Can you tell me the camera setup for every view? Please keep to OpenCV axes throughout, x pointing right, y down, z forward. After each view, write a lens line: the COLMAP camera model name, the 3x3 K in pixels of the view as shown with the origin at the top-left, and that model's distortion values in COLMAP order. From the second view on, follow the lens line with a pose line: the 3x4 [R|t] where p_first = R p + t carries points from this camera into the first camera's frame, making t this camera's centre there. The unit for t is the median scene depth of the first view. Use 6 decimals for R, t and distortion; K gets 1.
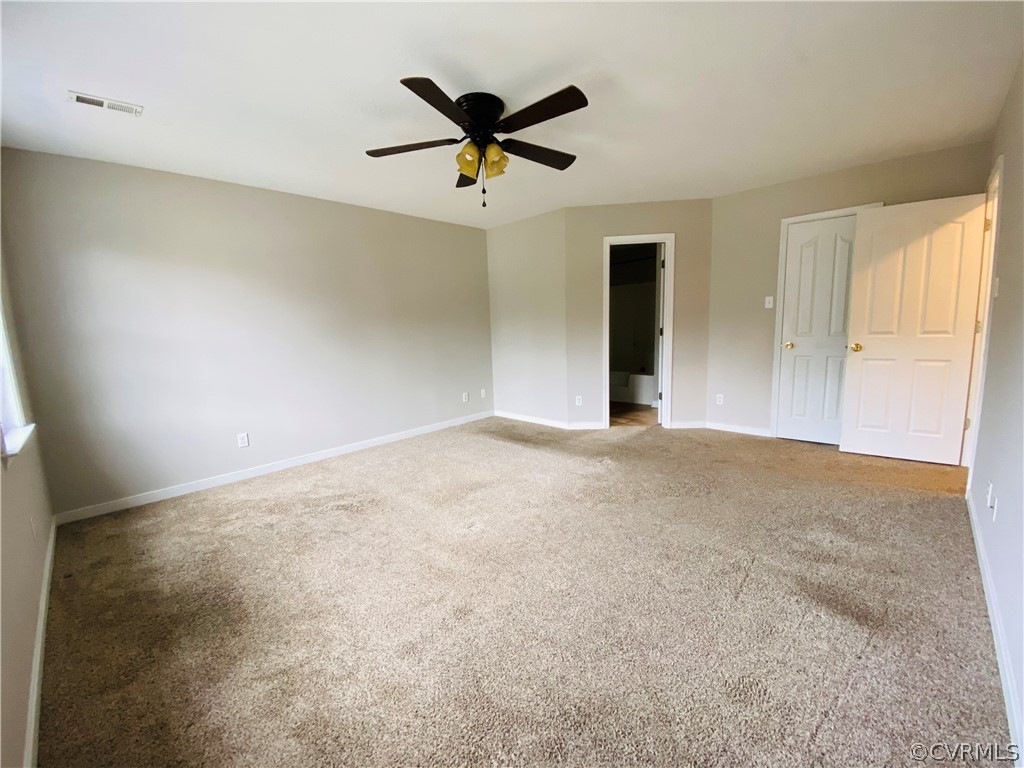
lens RADIAL K [[421.8, 0, 525.4], [0, 421.8, 381.5], [0, 0, 1]] dist [0.027714, -0.000151]
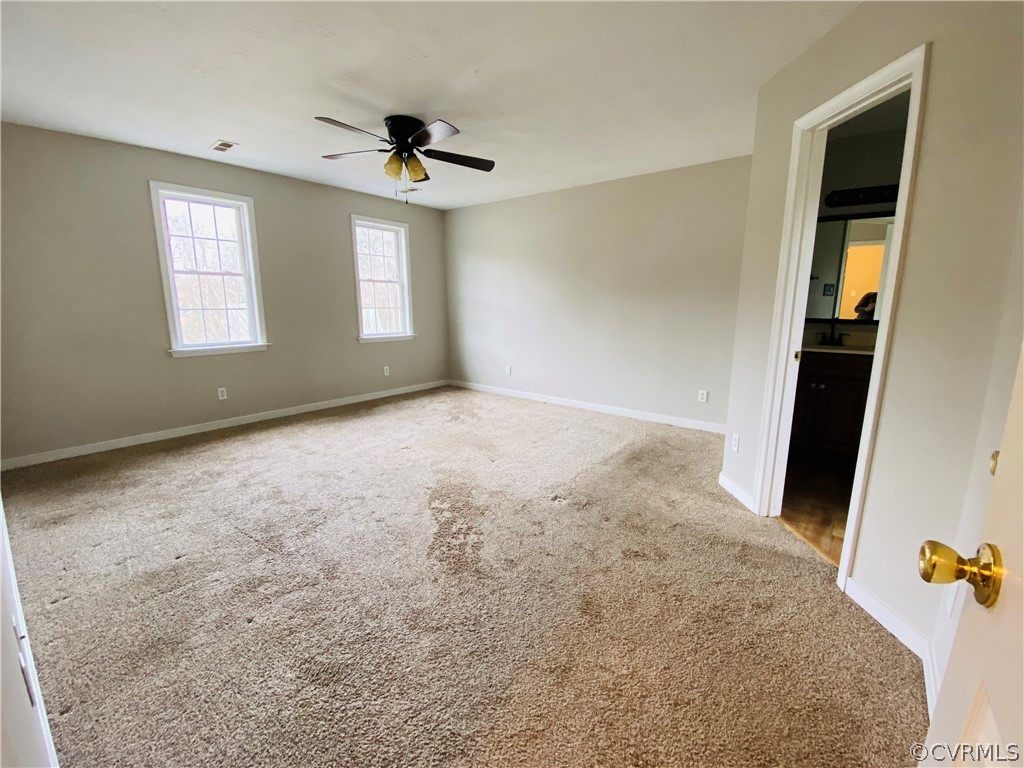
lens RADIAL K [[421.8, 0, 525.4], [0, 421.8, 381.5], [0, 0, 1]] dist [0.027714, -0.000151]
pose [[0.102640, 0.229653, -0.967845, 0.856663], [-0.147024, 0.965800, 0.213575, -0.165789], [0.983793, 0.120375, 0.132894, 0.801343]]
